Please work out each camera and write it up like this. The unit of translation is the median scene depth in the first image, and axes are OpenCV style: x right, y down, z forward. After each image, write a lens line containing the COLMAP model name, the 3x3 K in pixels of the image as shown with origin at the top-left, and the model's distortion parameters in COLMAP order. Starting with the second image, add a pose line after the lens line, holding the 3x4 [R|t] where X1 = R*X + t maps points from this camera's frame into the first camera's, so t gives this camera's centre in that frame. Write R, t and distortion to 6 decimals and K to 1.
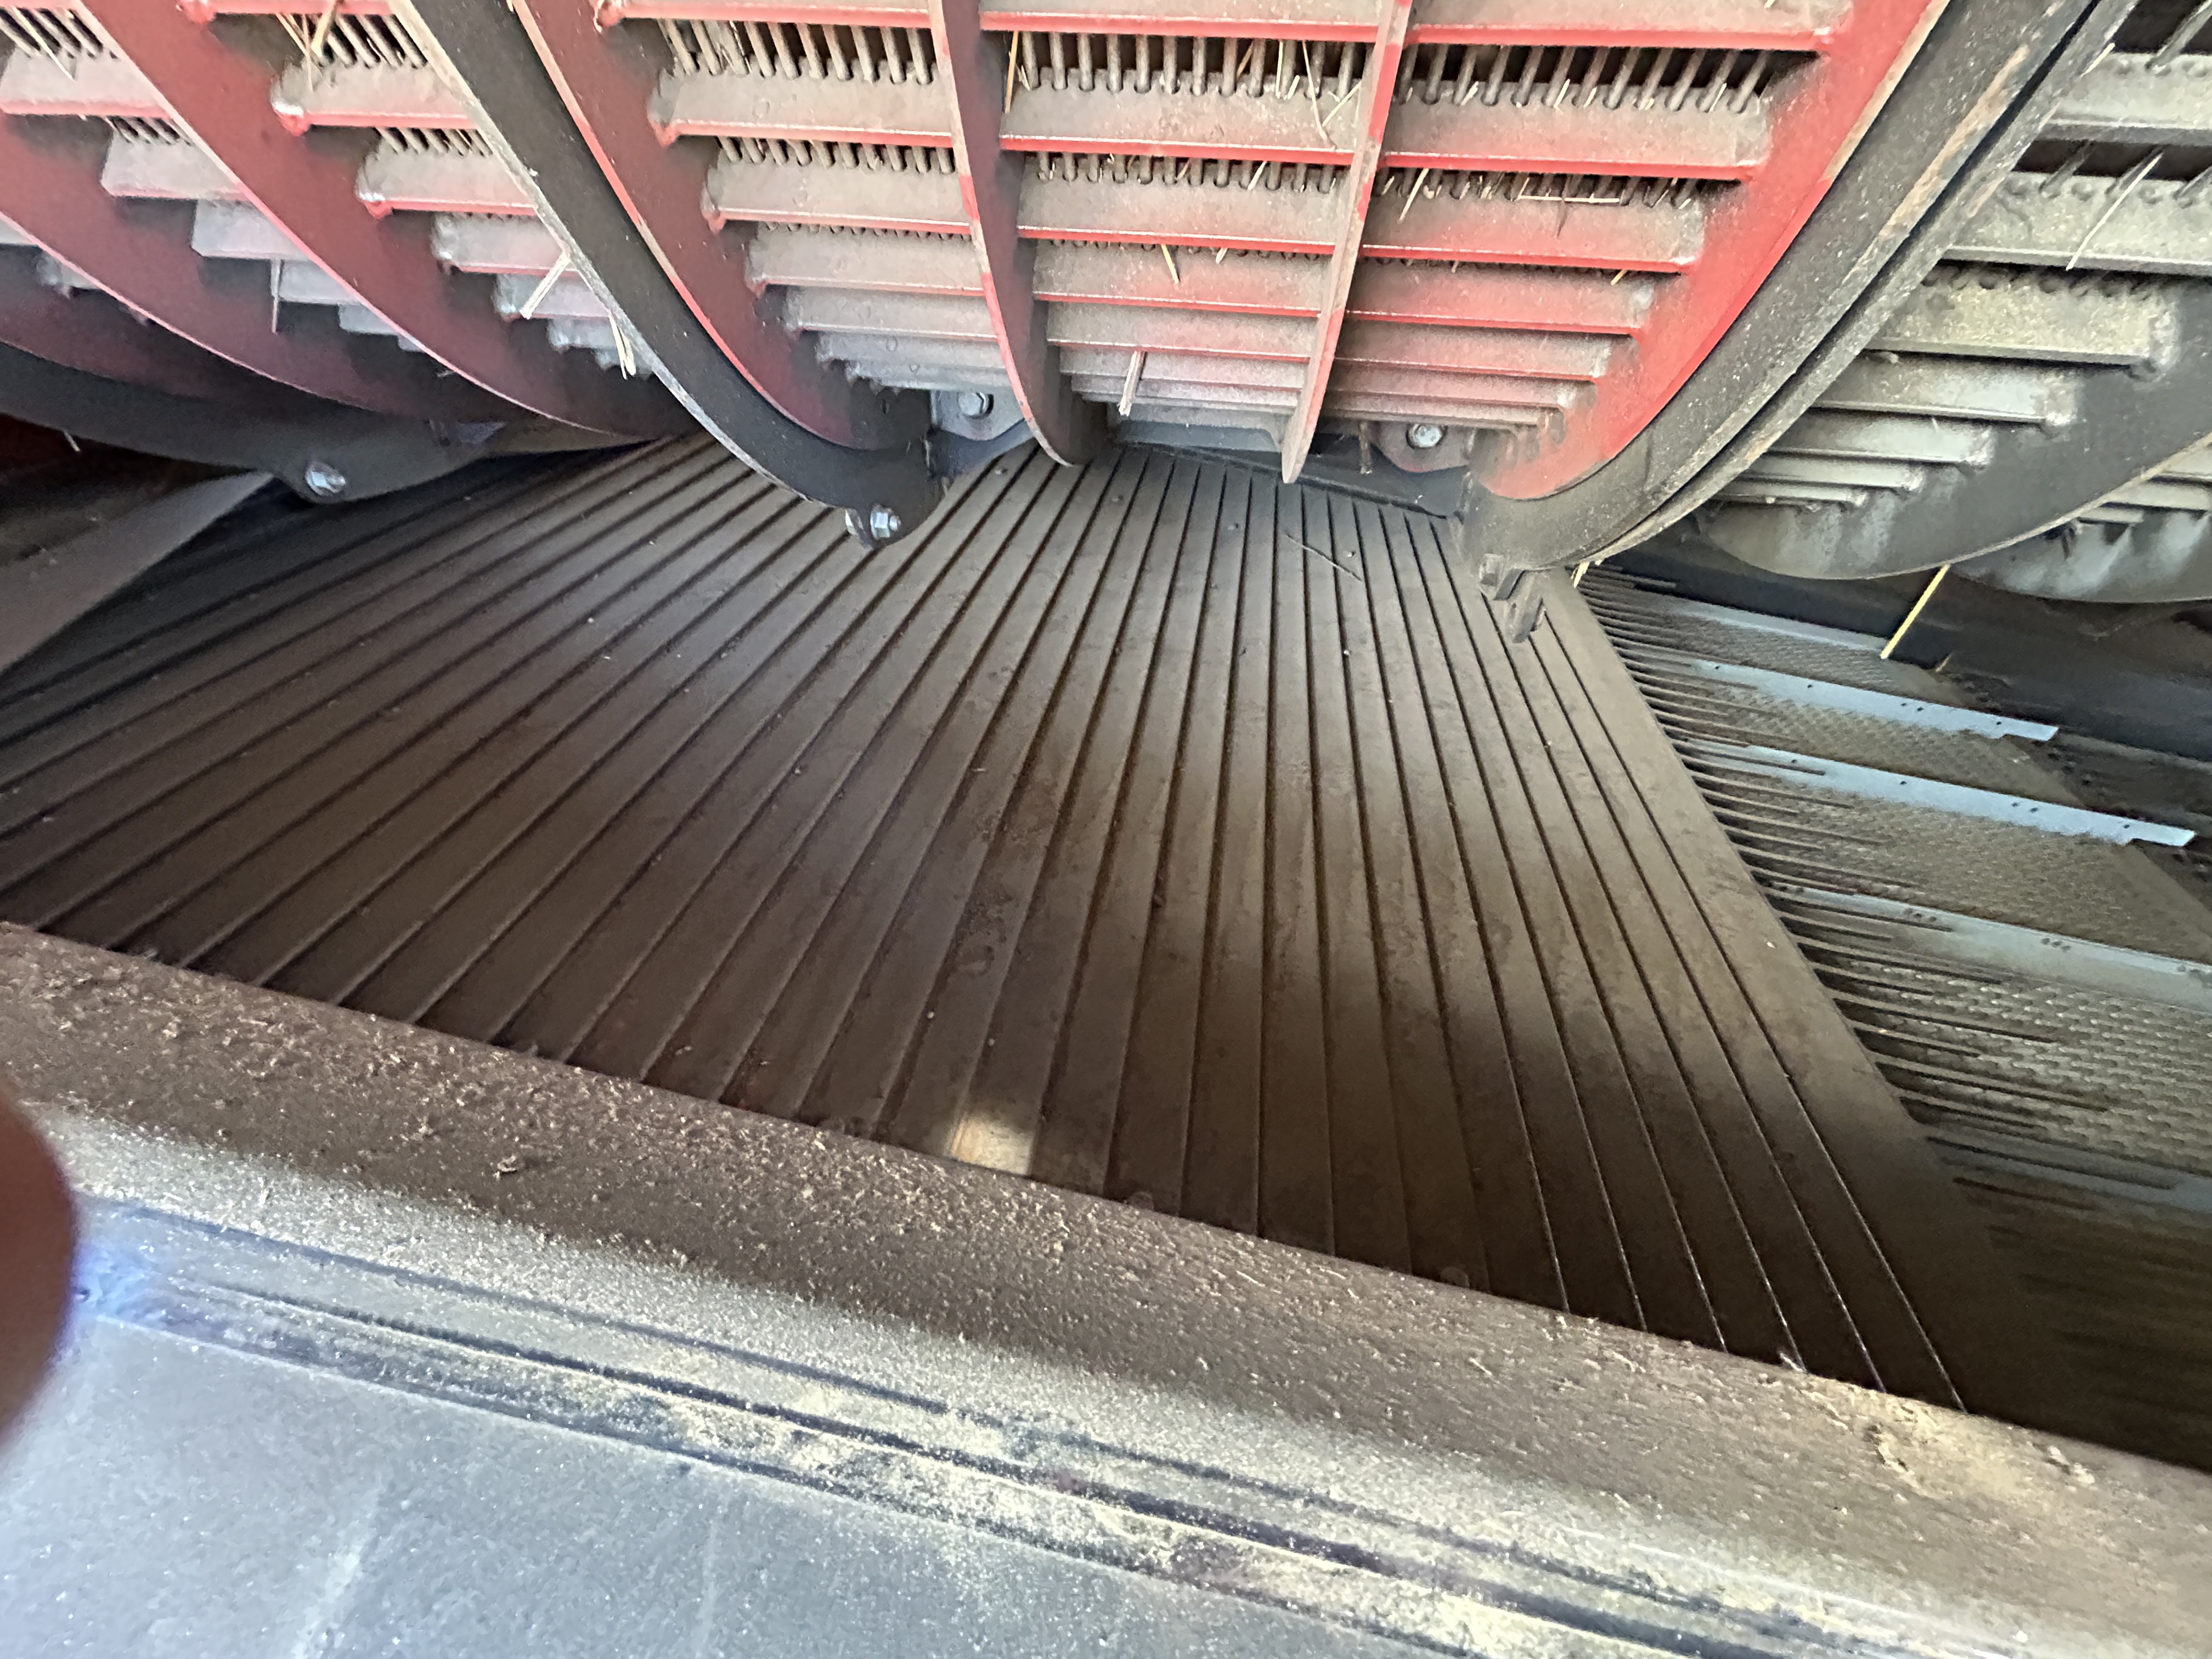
lens RADIAL K [[961.0, 0, 1106.1], [0, 961.0, 828.9], [0, 0, 1]] dist [0.000043, -0.000337]
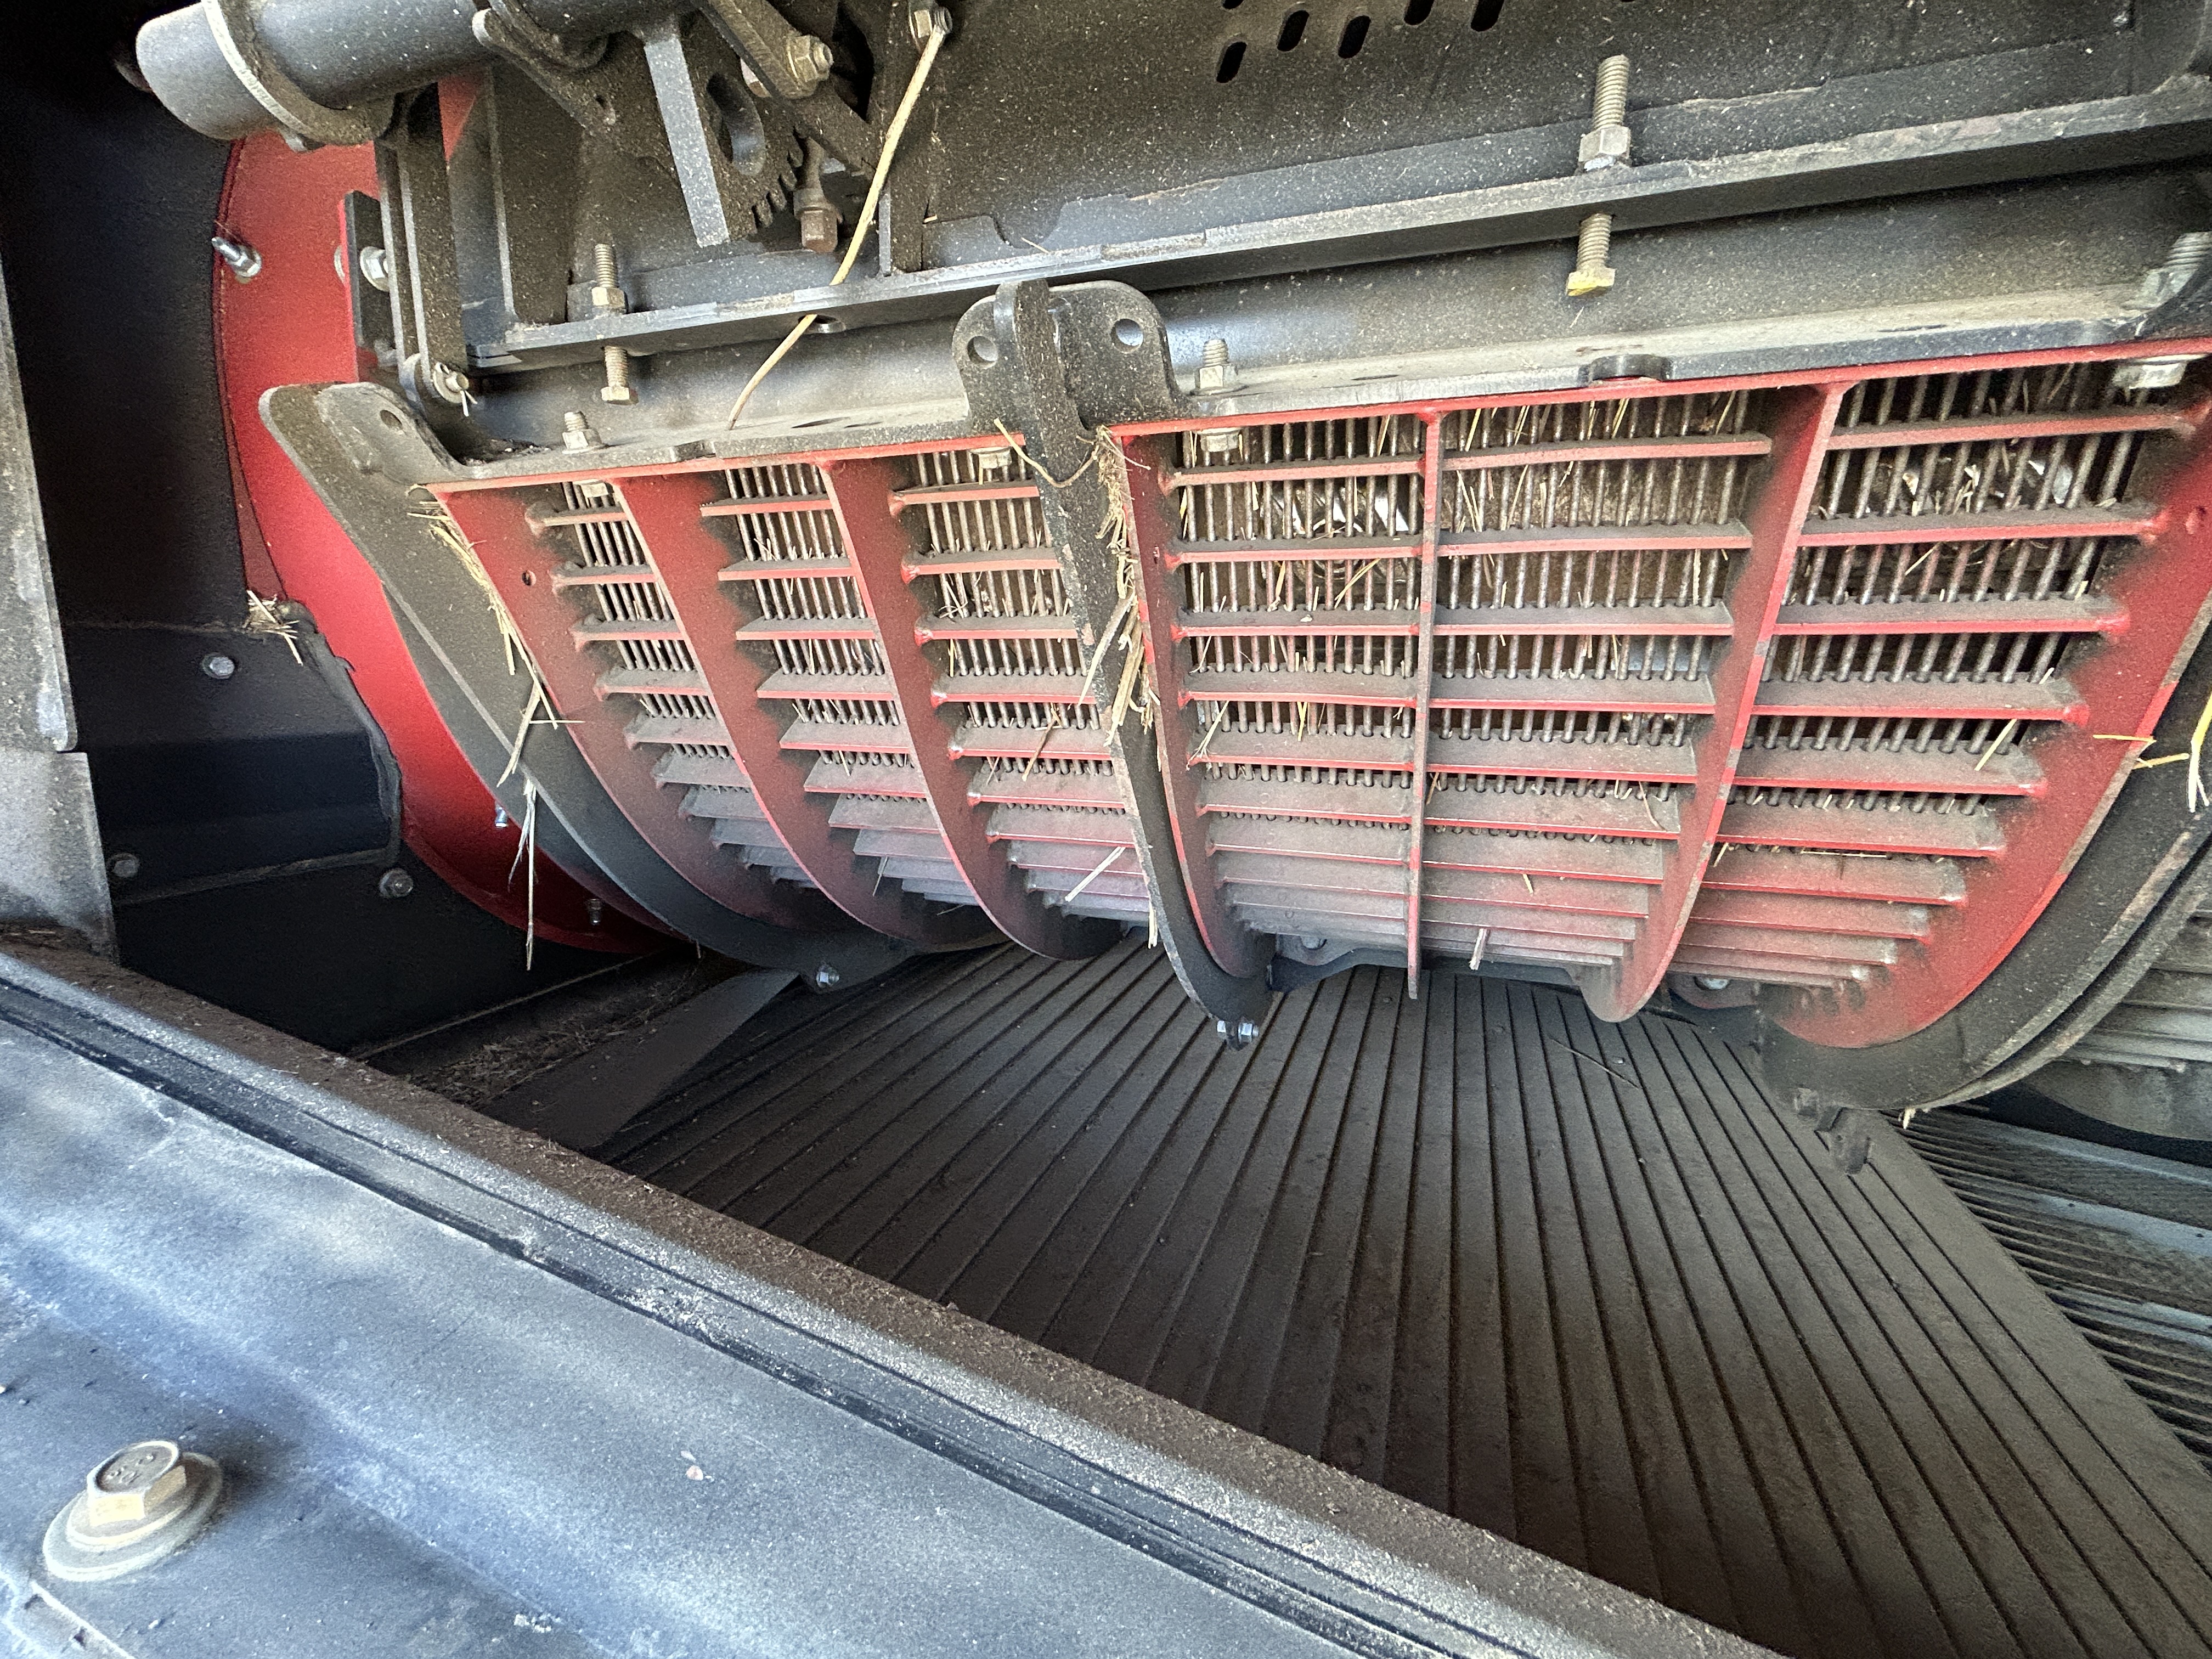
lens RADIAL K [[961.0, 0, 1106.1], [0, 961.0, 831.4], [0, 0, 1]] dist [0.000043, -0.000337]
pose [[0.979771, 0.007953, -0.199963, -0.151526], [-0.097762, 0.890889, -0.443576, 0.020062], [0.174617, 0.454151, 0.873645, -0.222110]]
